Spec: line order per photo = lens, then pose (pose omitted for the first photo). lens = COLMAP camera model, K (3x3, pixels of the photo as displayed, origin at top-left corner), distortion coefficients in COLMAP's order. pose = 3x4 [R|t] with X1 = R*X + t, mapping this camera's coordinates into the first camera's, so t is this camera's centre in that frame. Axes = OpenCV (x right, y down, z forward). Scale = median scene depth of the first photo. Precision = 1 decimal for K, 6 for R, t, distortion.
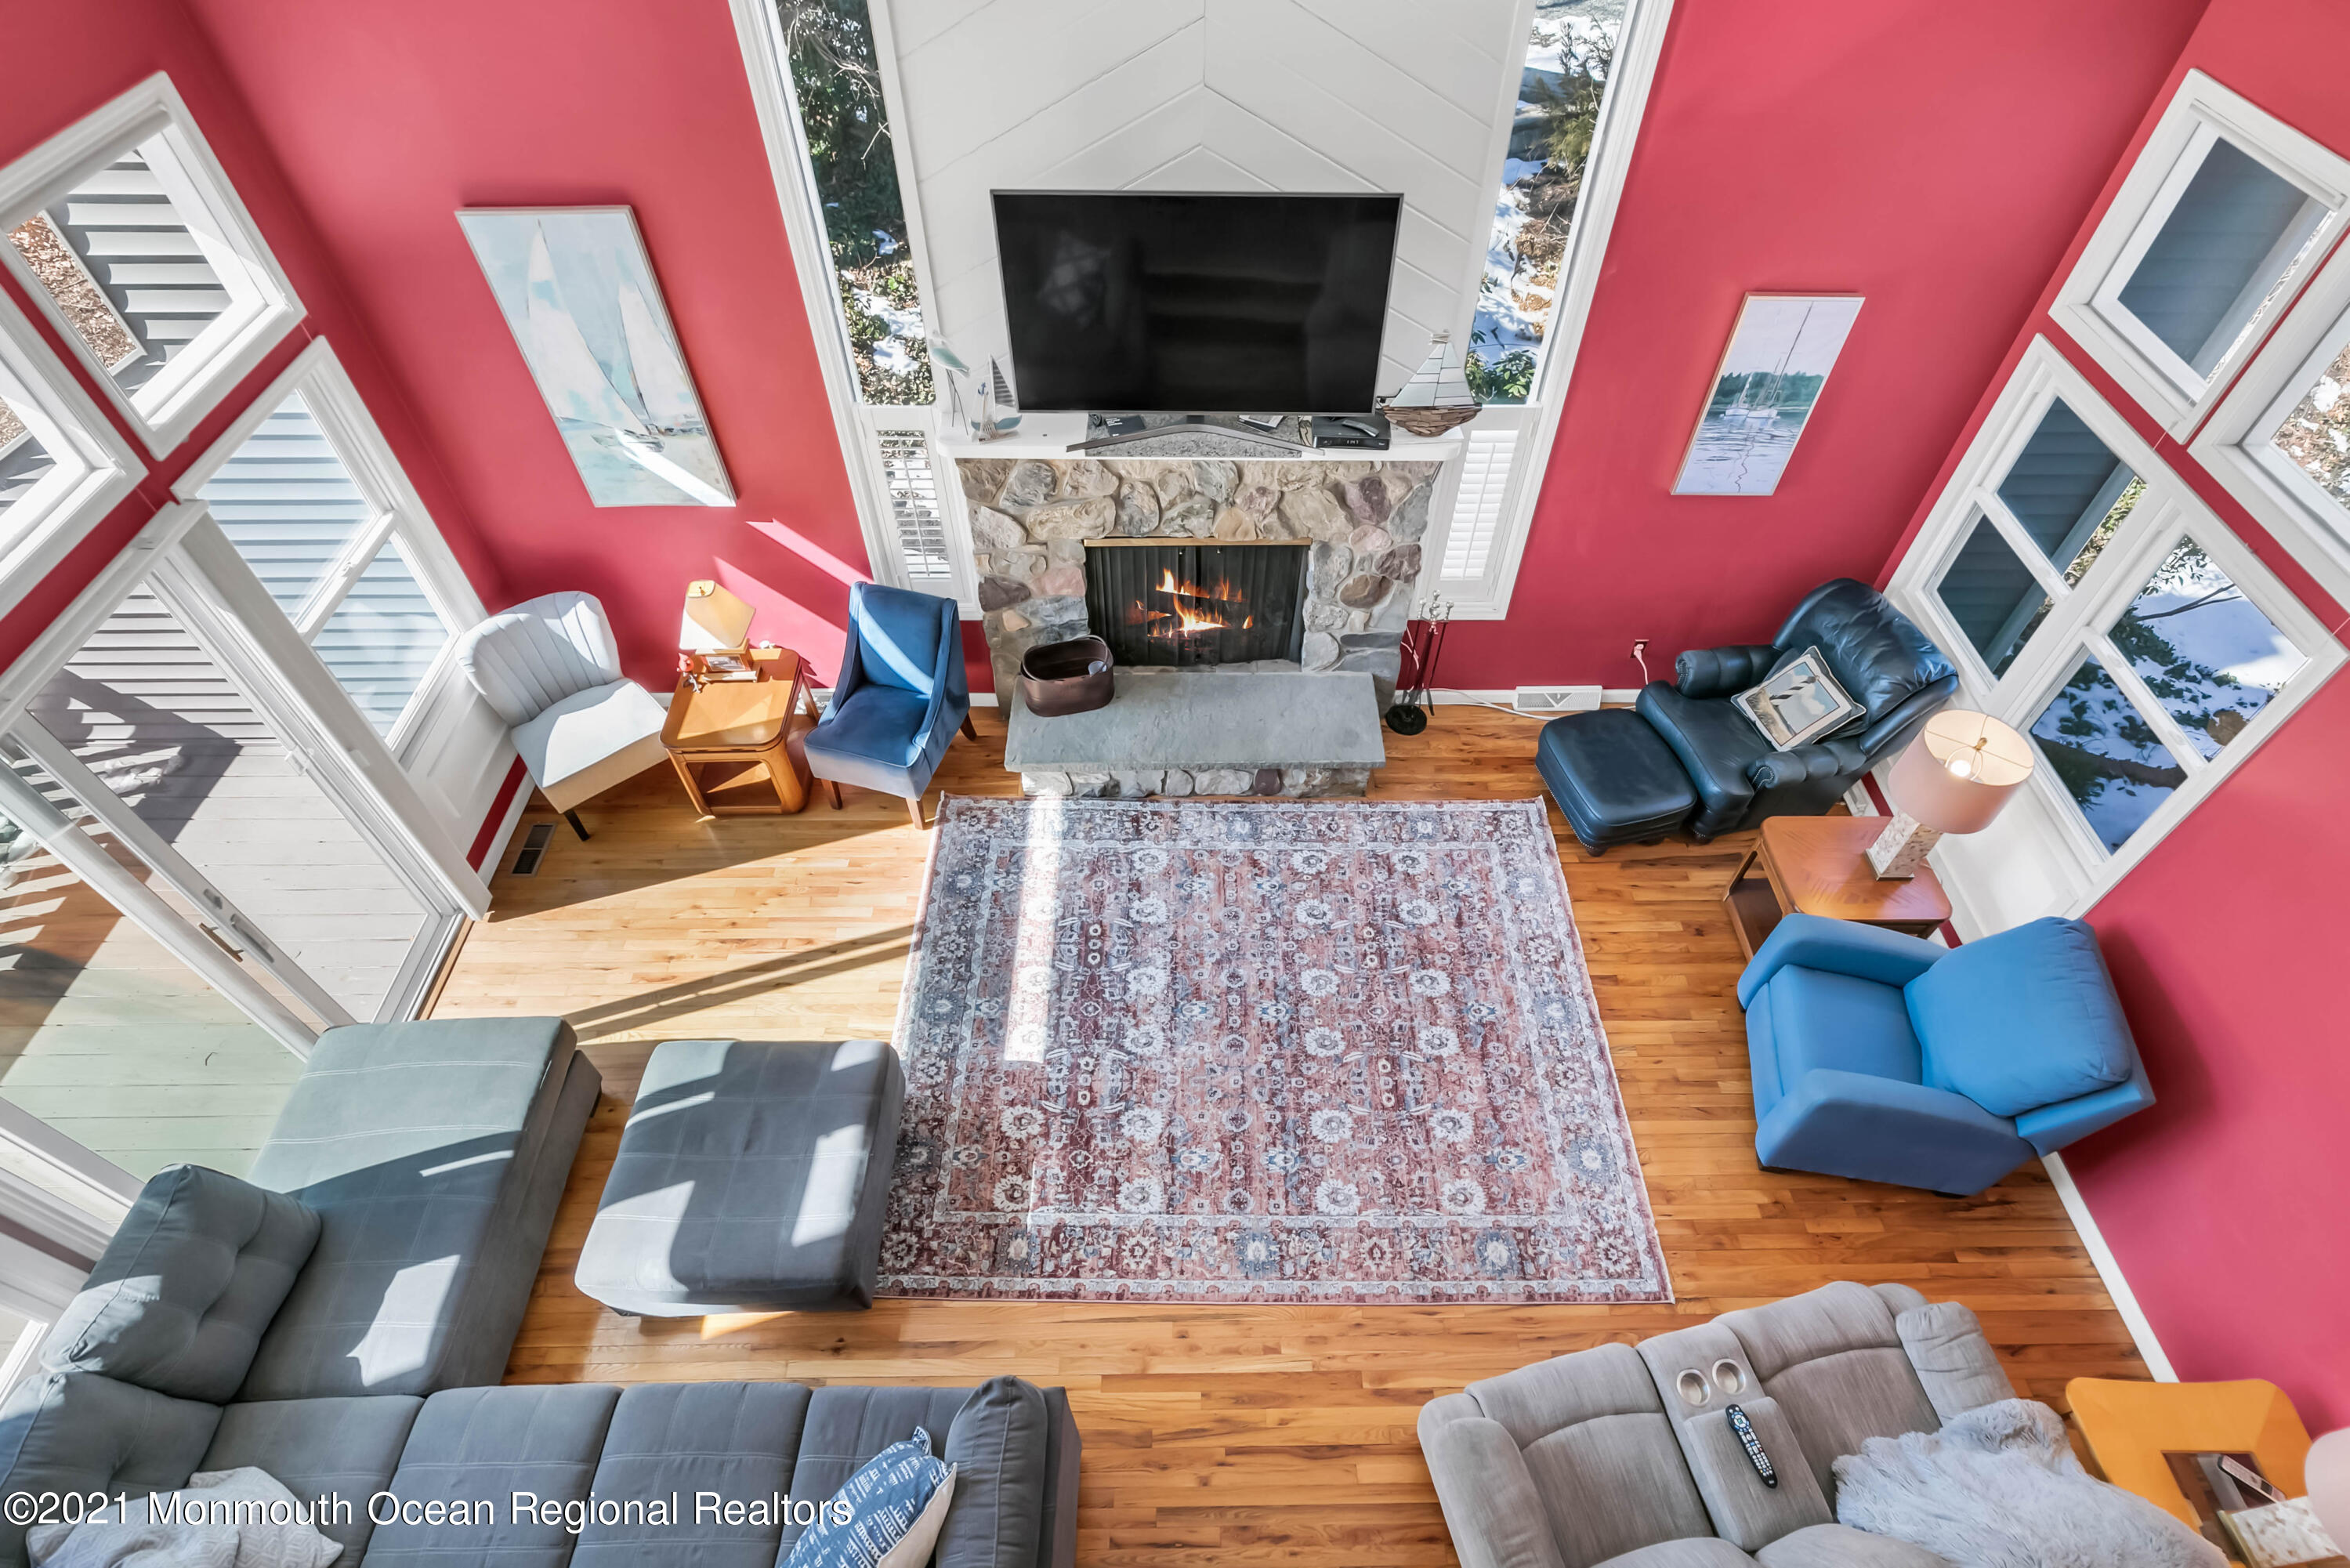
lens RADIAL K [[1105.7, 0, 1261.2], [0, 1105.7, 847.0], [0, 0, 1]] dist [0.000296, -0.000619]
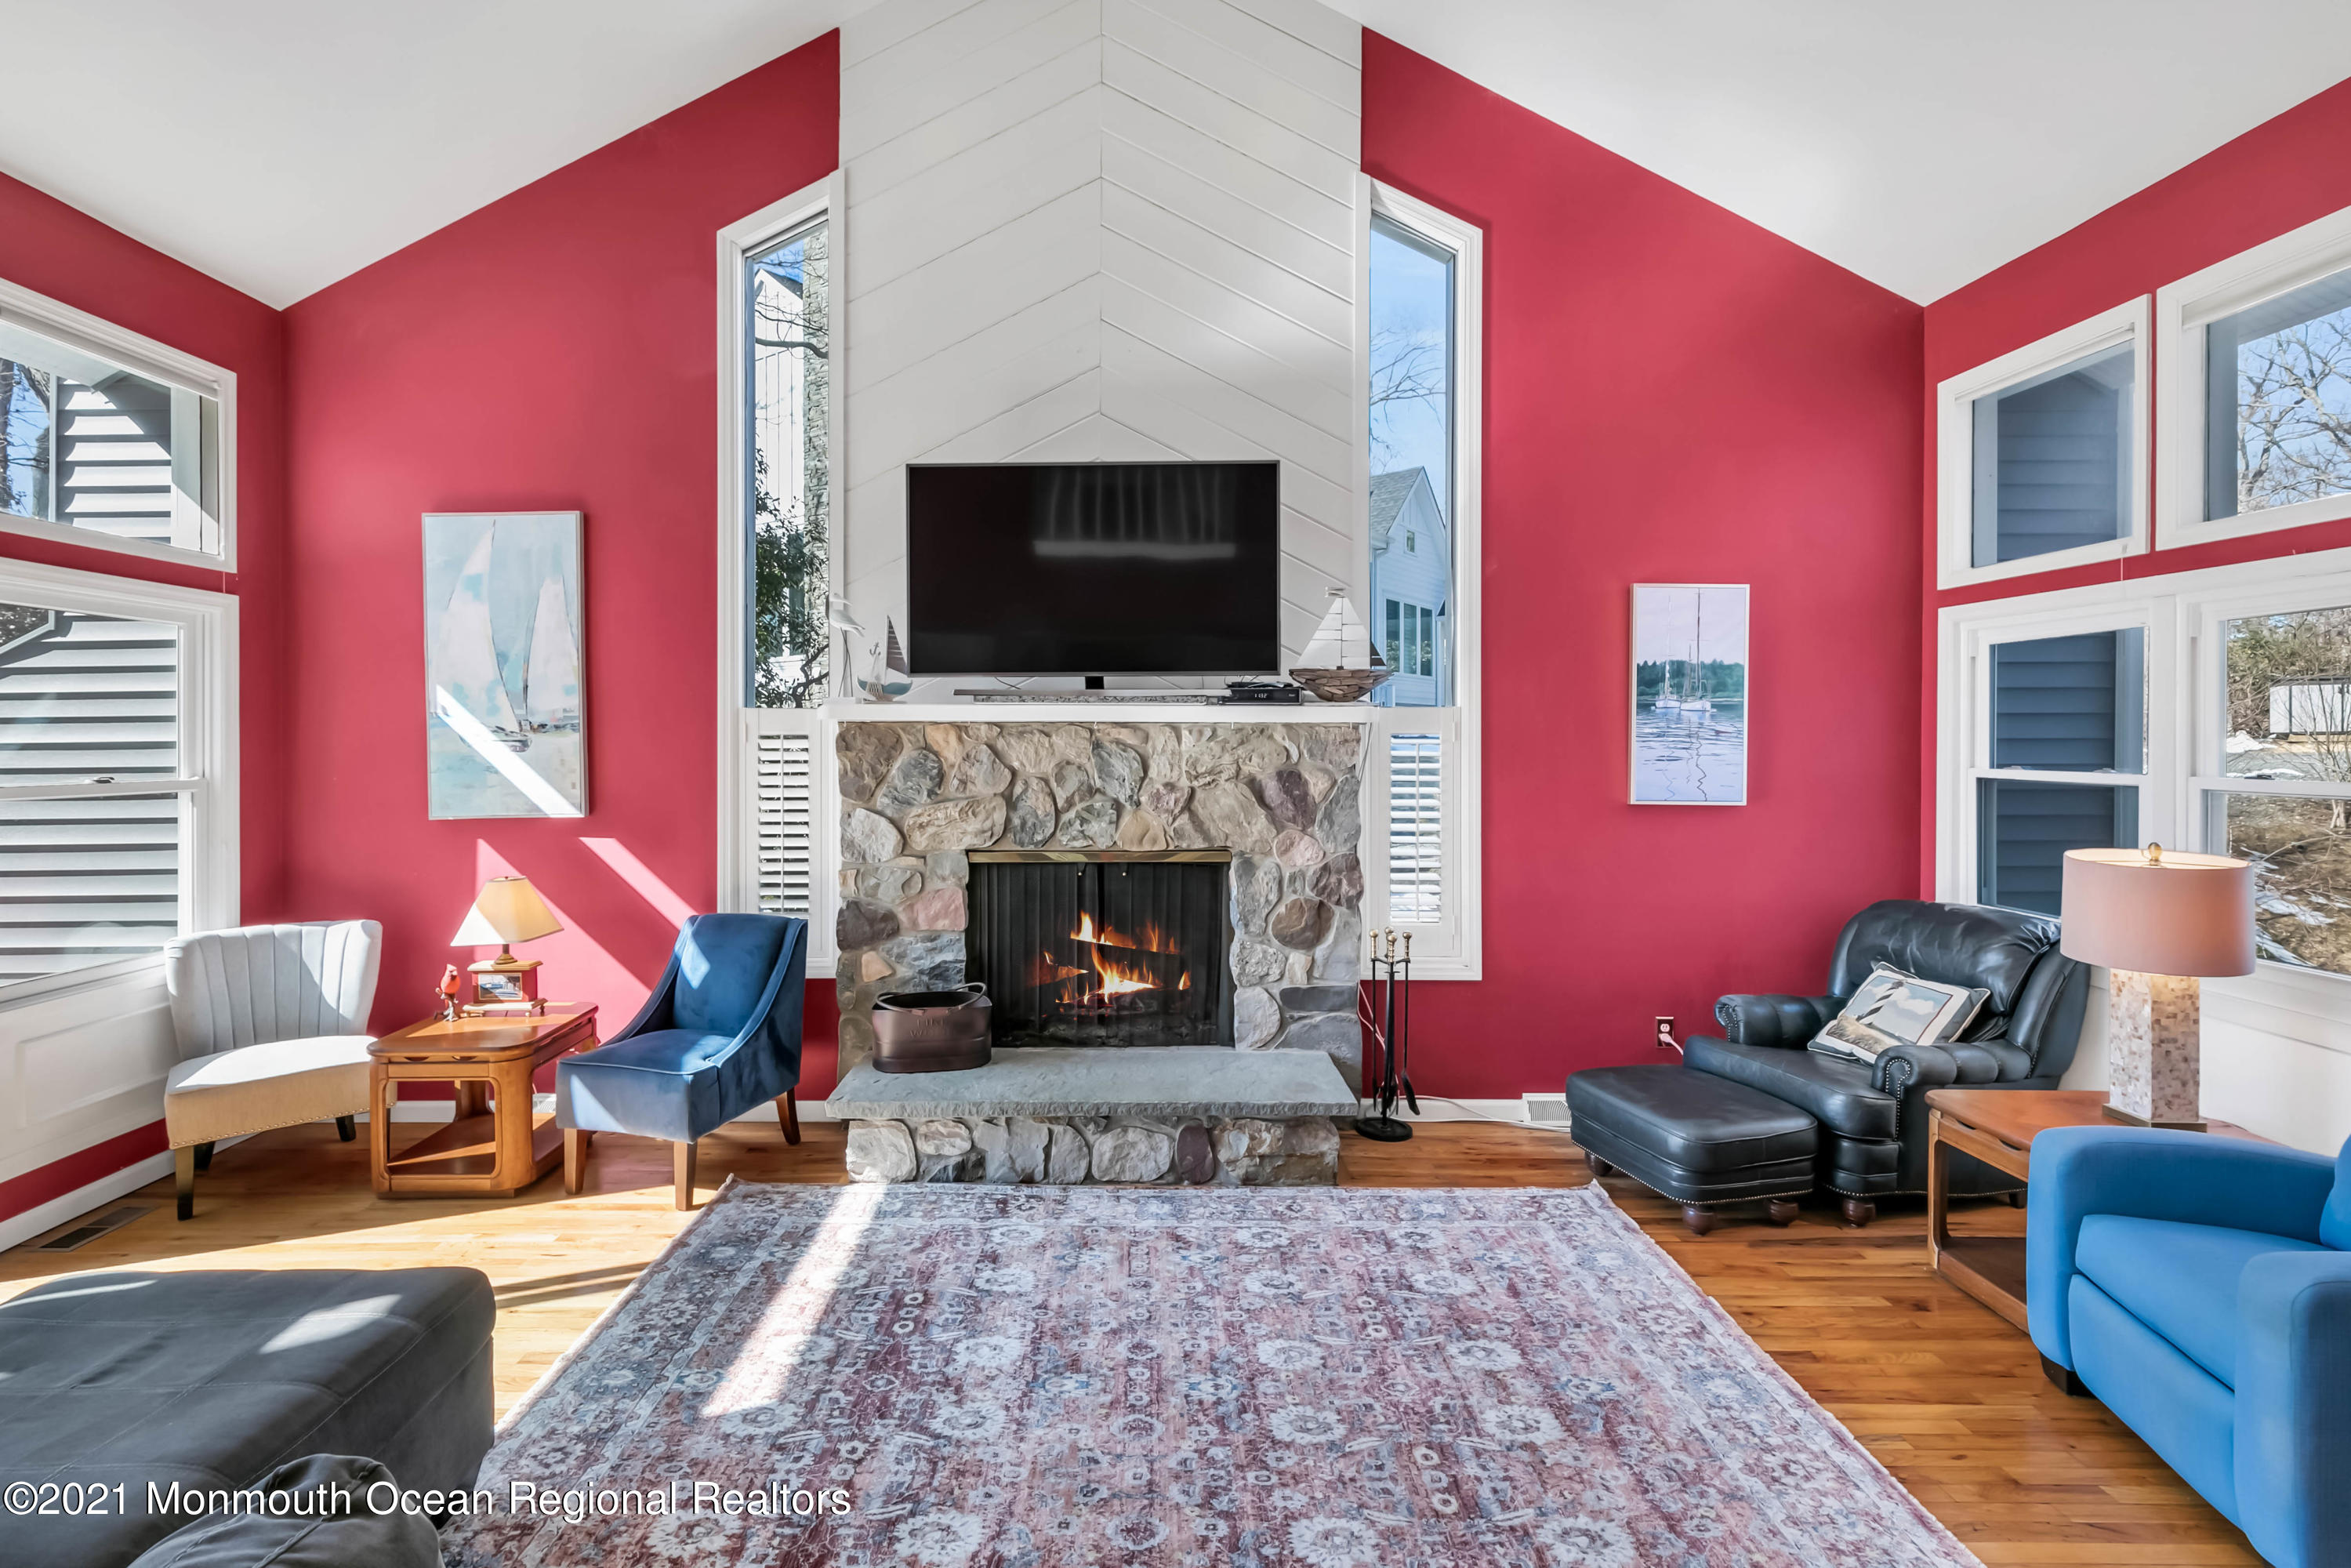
lens RADIAL K [[1134.7, 0, 1175.5], [0, 1134.7, 784.0], [0, 0, 1]] dist [0.002606, -0.001527]
pose [[0.998387, -0.055043, -0.013938, 0.018325], [0.025300, 0.651001, -0.758655, 0.377902], [0.050832, 0.757079, 0.651343, 0.394387]]
